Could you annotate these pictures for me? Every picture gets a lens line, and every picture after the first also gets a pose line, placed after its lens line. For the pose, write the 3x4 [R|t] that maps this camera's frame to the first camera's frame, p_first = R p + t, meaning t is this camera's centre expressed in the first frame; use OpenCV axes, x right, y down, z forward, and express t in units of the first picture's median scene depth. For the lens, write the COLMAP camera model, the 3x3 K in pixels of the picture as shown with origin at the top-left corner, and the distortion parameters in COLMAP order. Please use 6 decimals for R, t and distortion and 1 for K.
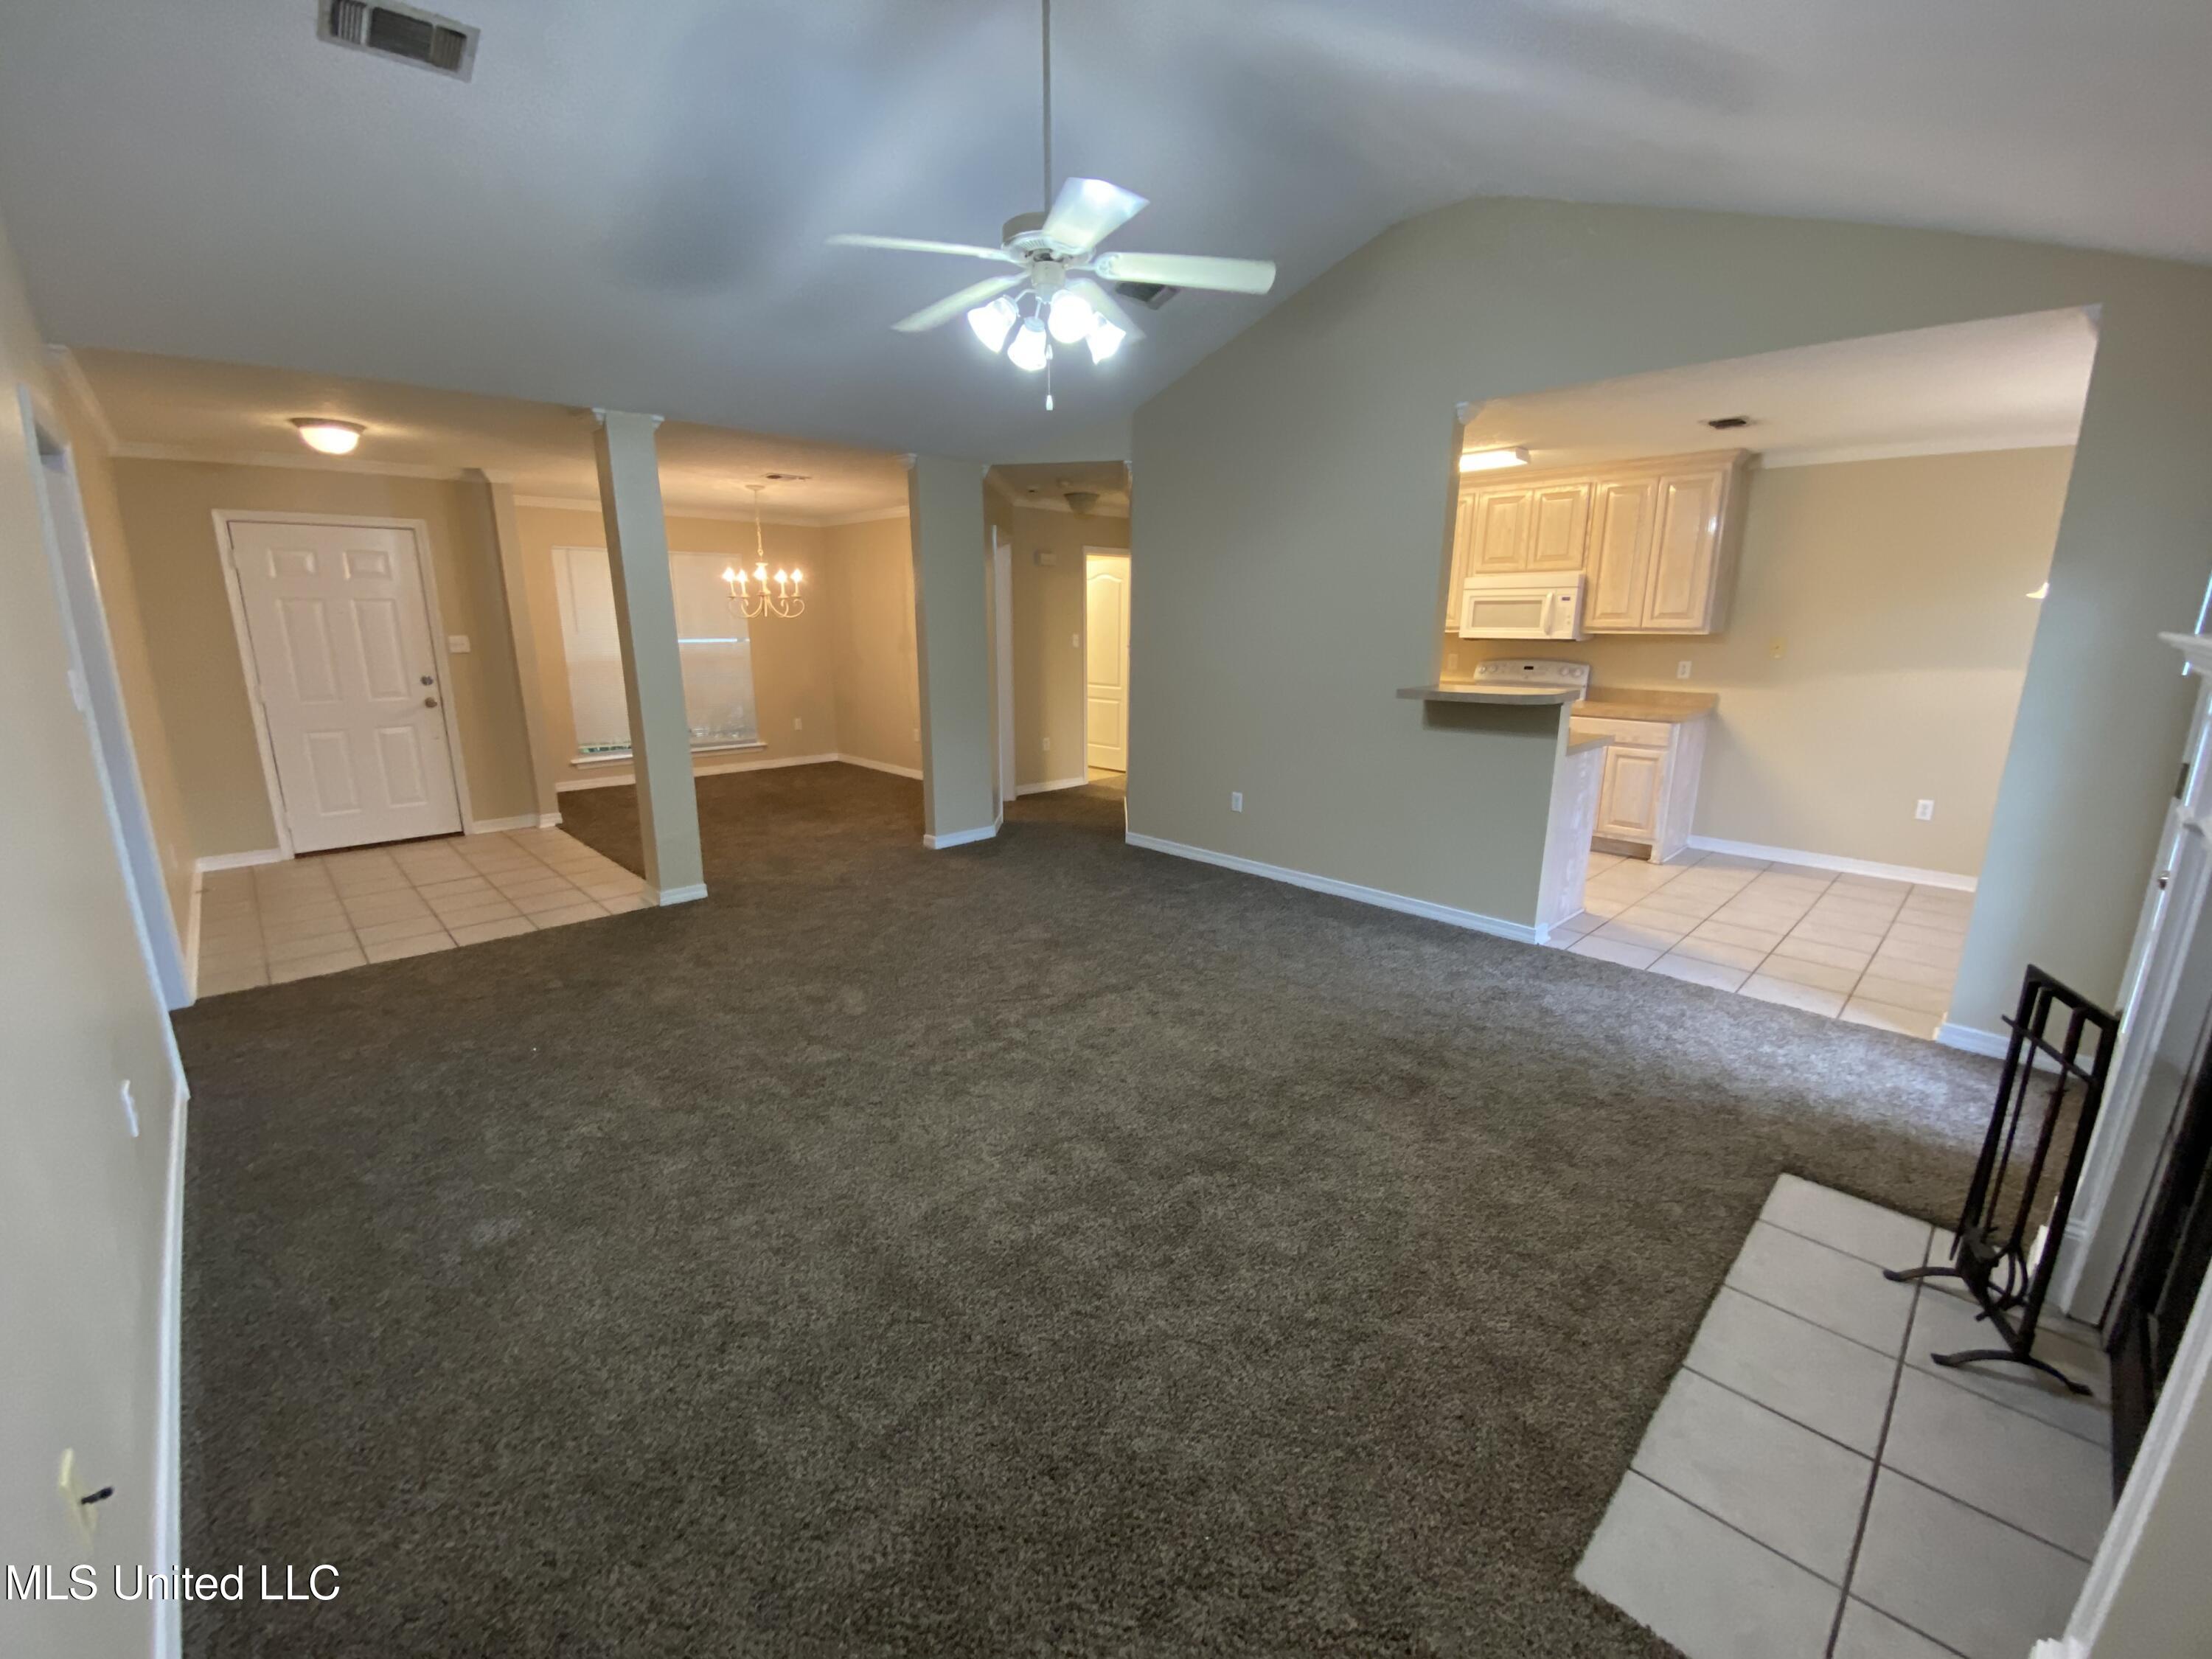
lens RADIAL K [[888.9, 0, 1106.0], [0, 888.9, 829.5], [0, 0, 1]] dist [-0.001067, -0.000176]
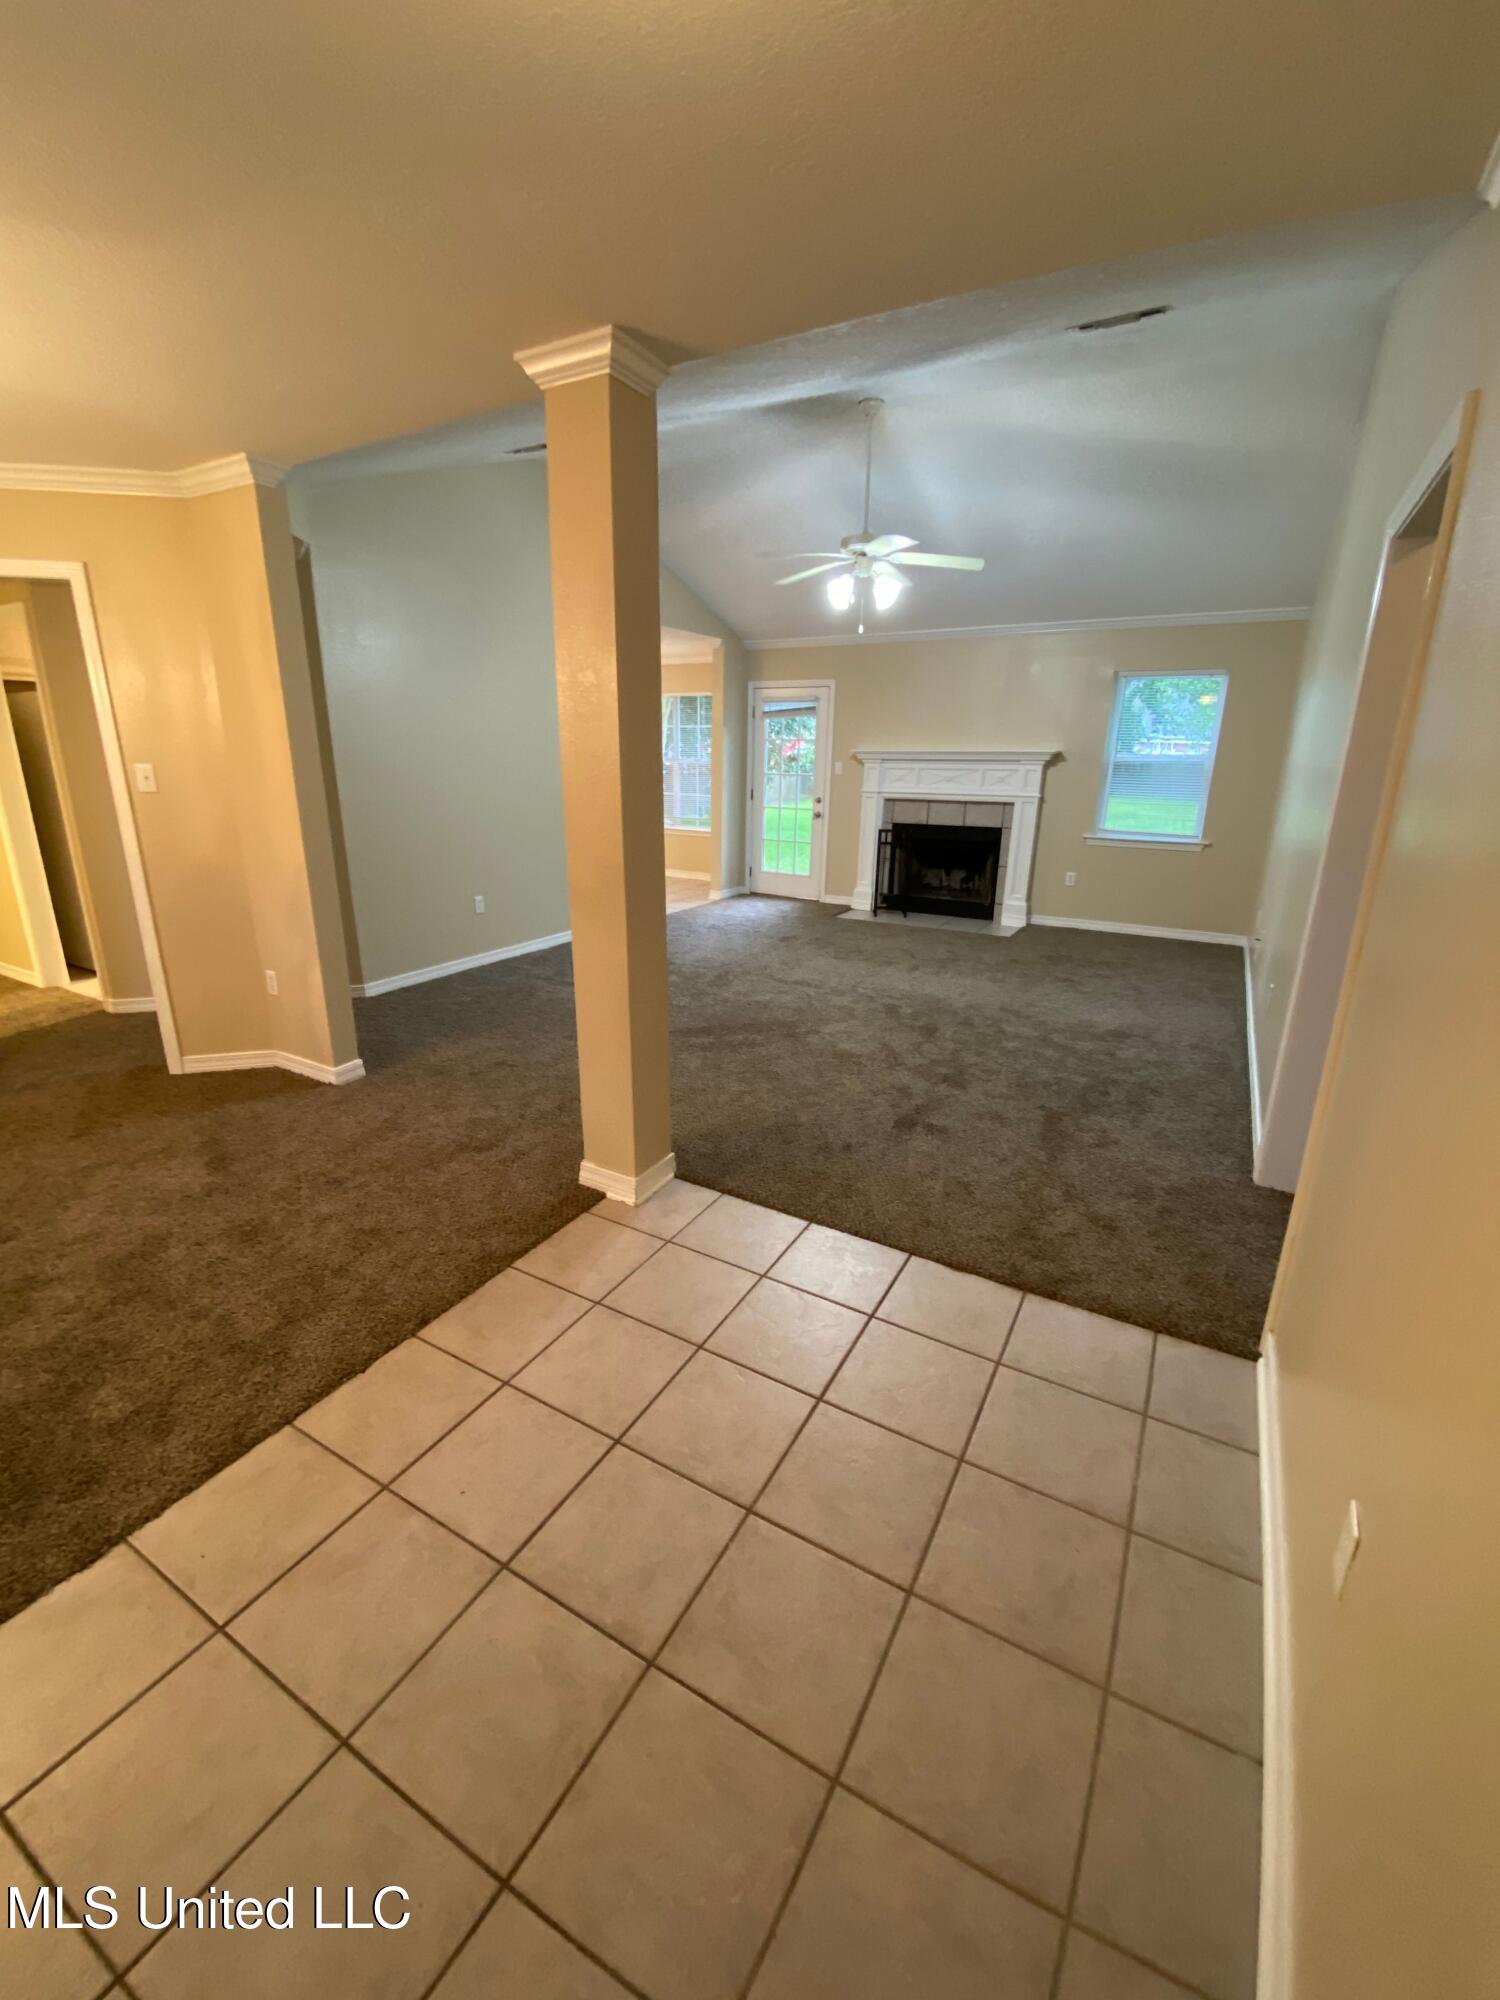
lens RADIAL K [[803.7, 0, 750.0], [0, 803.7, 1000.0], [0, 0, 1]] dist [-0.001067, -0.000176]
pose [[-0.281846, -0.287343, 0.915422, -1.422386], [0.206264, 0.913647, 0.350292, -0.321129], [-0.937026, 0.287547, -0.198239, 1.416987]]
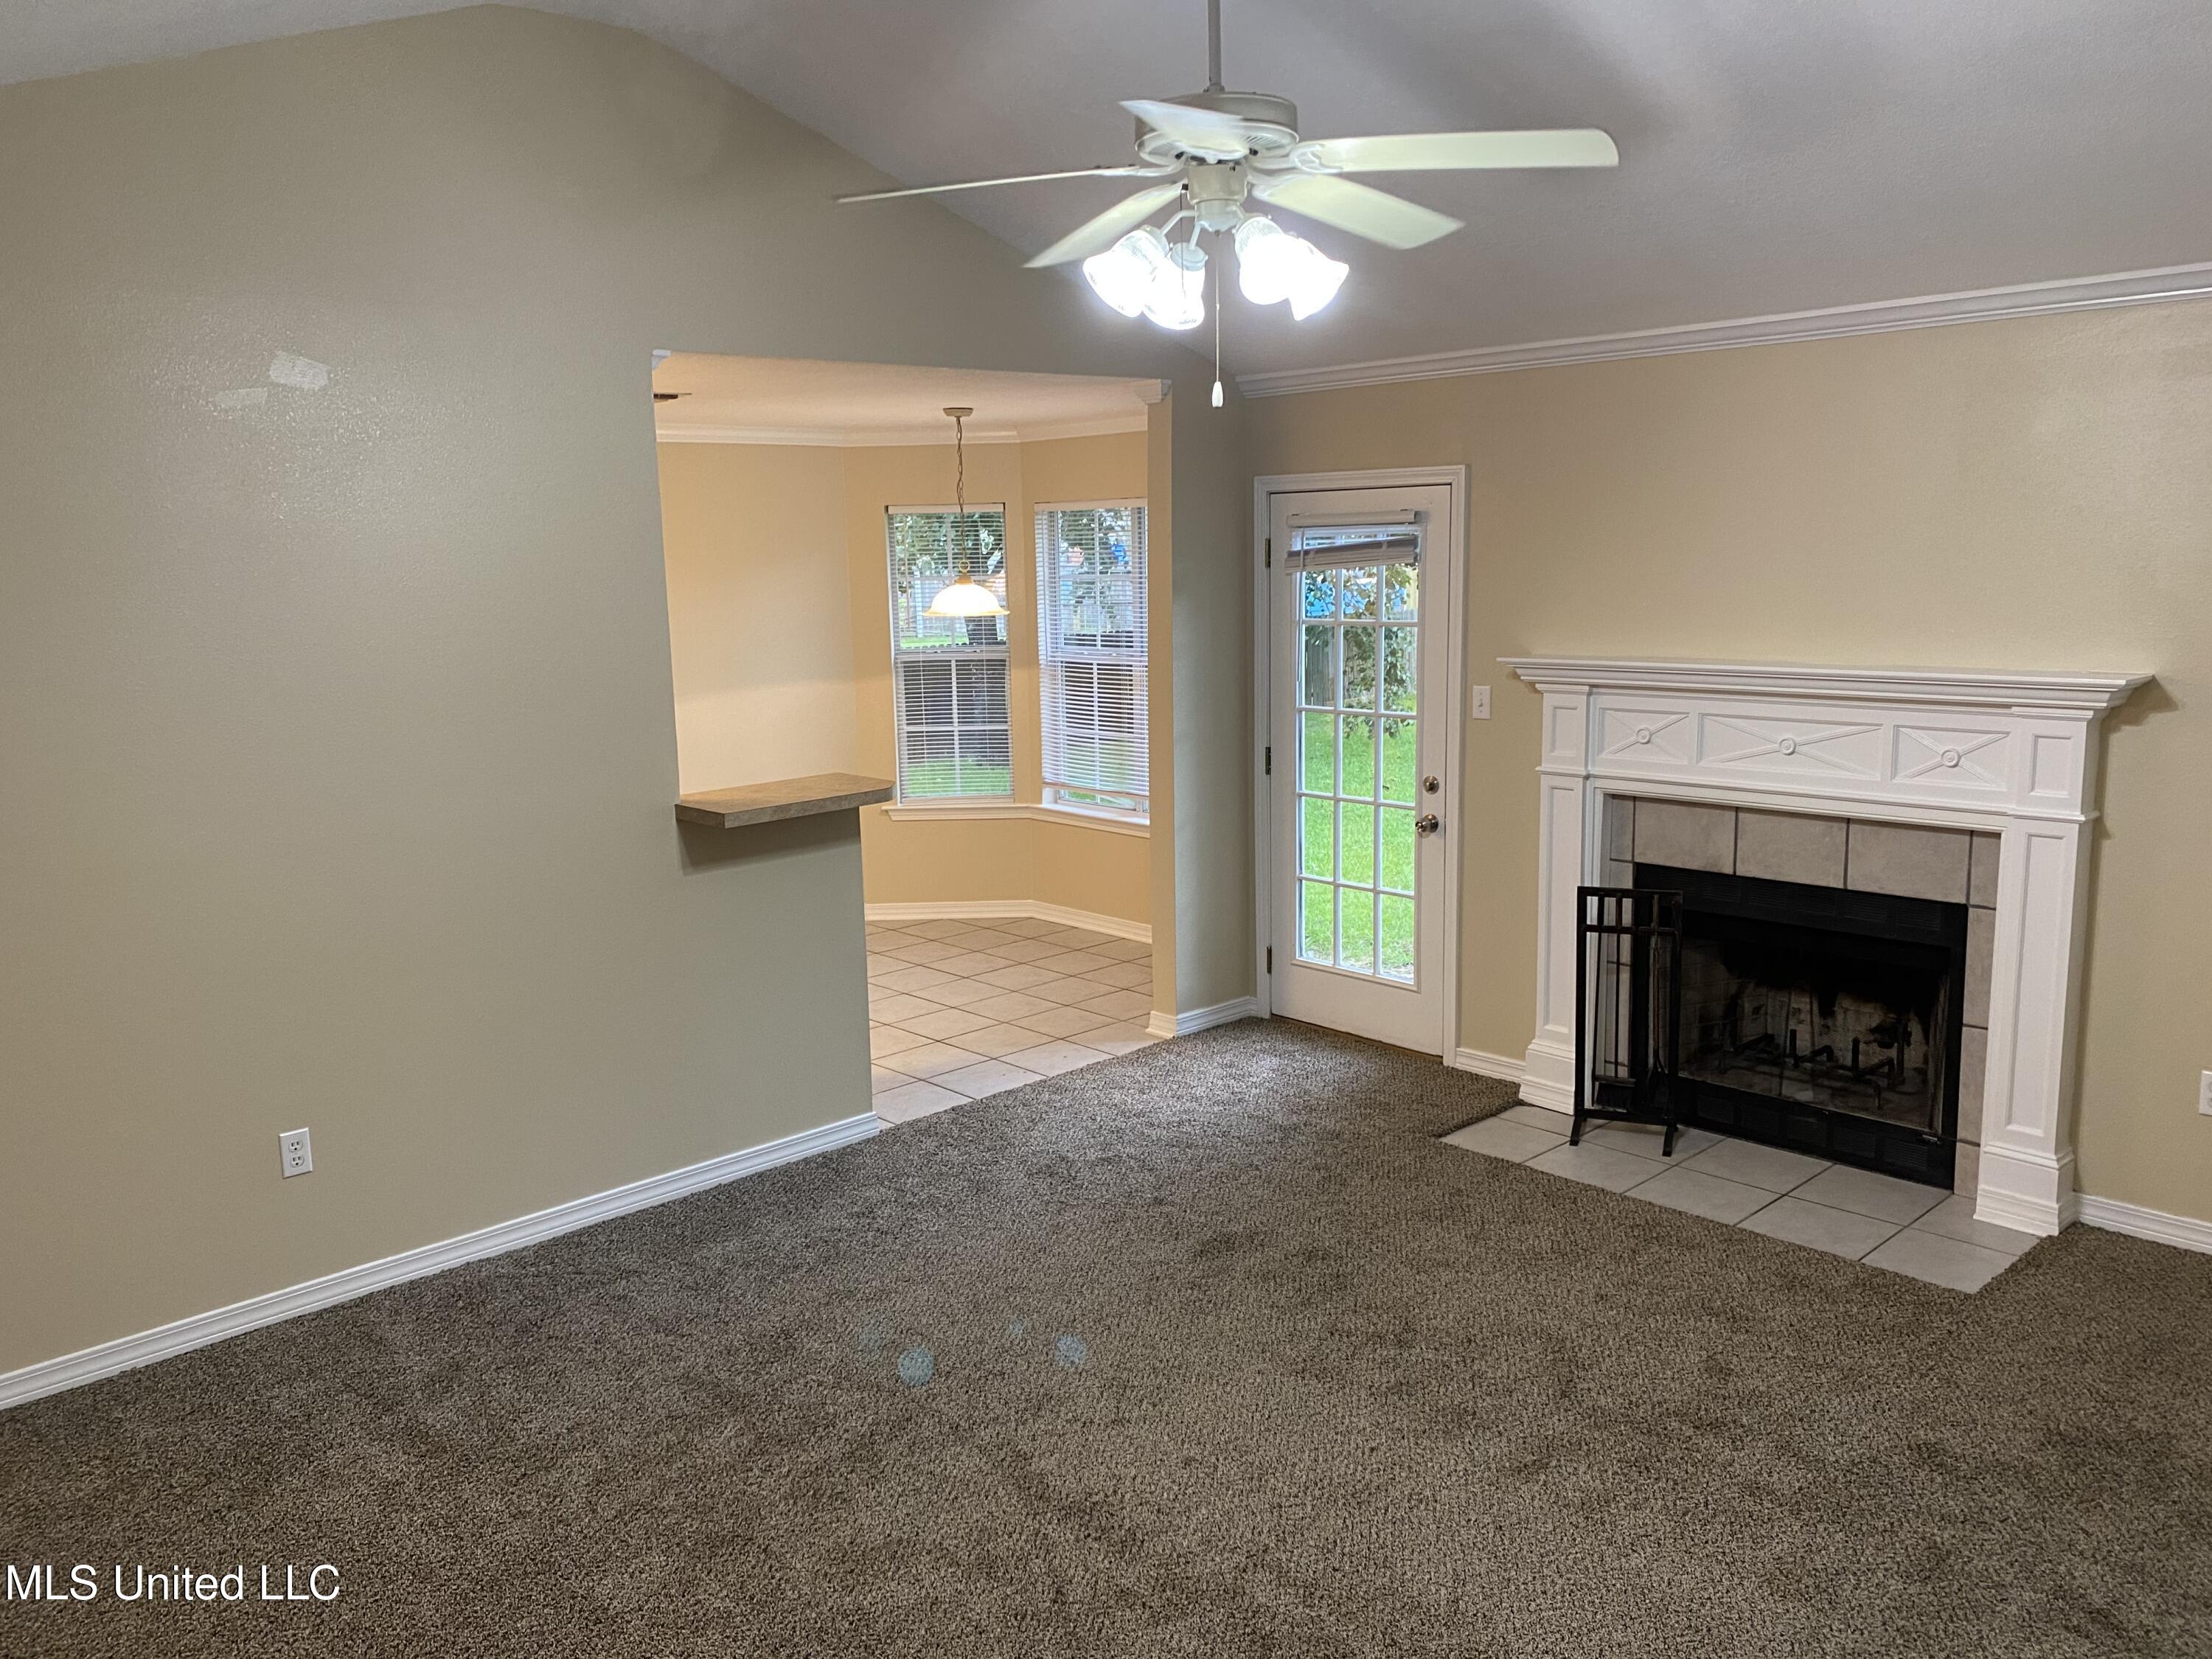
lens RADIAL K [[1697.1, 0, 1102.6], [0, 1697.1, 787.8], [0, 0, 1]] dist [0.064550, -0.120031]
pose [[0.012869, -0.152212, 0.988264, -0.945037], [0.249841, 0.957487, 0.144219, -0.331109], [-0.968201, 0.245053, 0.050351, 0.858140]]
